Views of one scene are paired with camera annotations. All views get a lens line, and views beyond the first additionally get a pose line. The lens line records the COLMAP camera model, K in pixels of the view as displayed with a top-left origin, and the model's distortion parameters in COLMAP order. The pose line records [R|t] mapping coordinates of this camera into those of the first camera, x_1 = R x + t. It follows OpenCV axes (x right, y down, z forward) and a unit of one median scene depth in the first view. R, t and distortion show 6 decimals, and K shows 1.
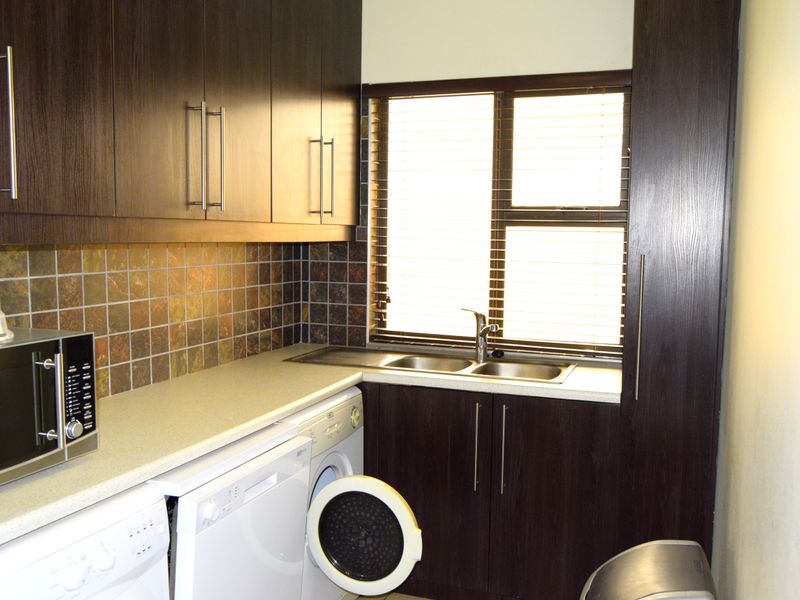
lens RADIAL K [[715.8, 0, 400.0], [0, 715.8, 300.0], [0, 0, 1]] dist [-0.004145, 0.000335]
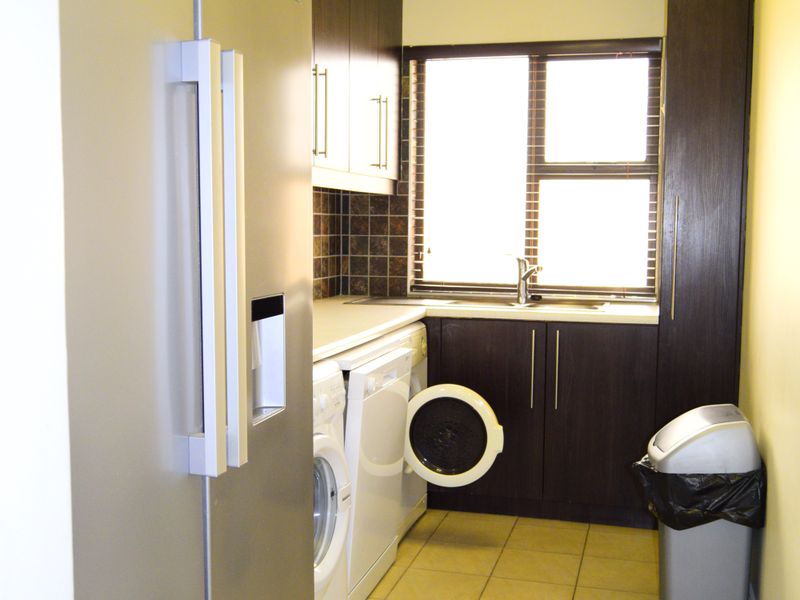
lens RADIAL K [[880.4, 0, 400.0], [0, 880.4, 300.0], [0, 0, 1]] dist [-0.003153, -0.009673]
pose [[0.996007, -0.012700, 0.088370, -0.177360], [0.012863, 0.999916, -0.001270, 0.074675], [-0.088346, 0.002402, 0.996087, -0.294088]]
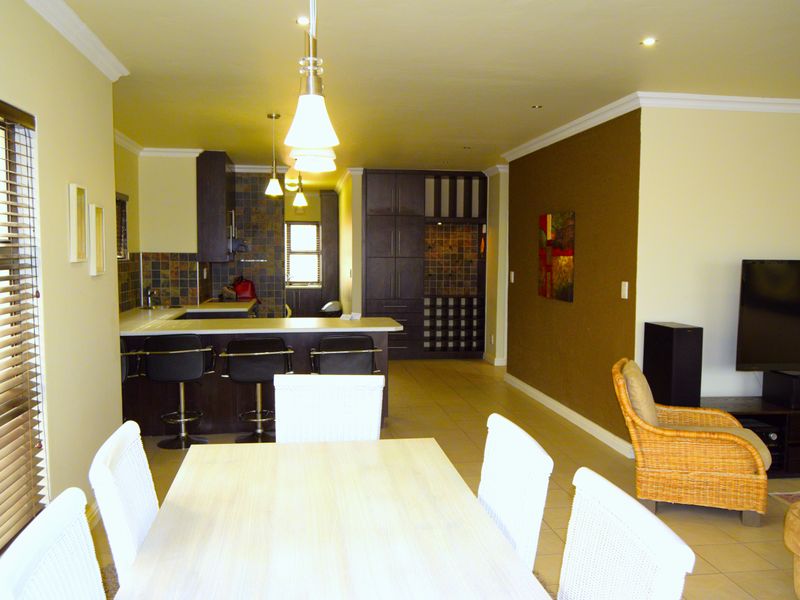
lens RADIAL K [[715.8, 0, 400.0], [0, 715.8, 300.0], [0, 0, 1]] dist [-0.004145, 0.000335]
pose [[0.870563, -0.041326, 0.490319, -1.356951], [0.051793, 0.998627, -0.007791, 0.227725], [-0.489324, 0.032178, 0.871508, -2.963035]]
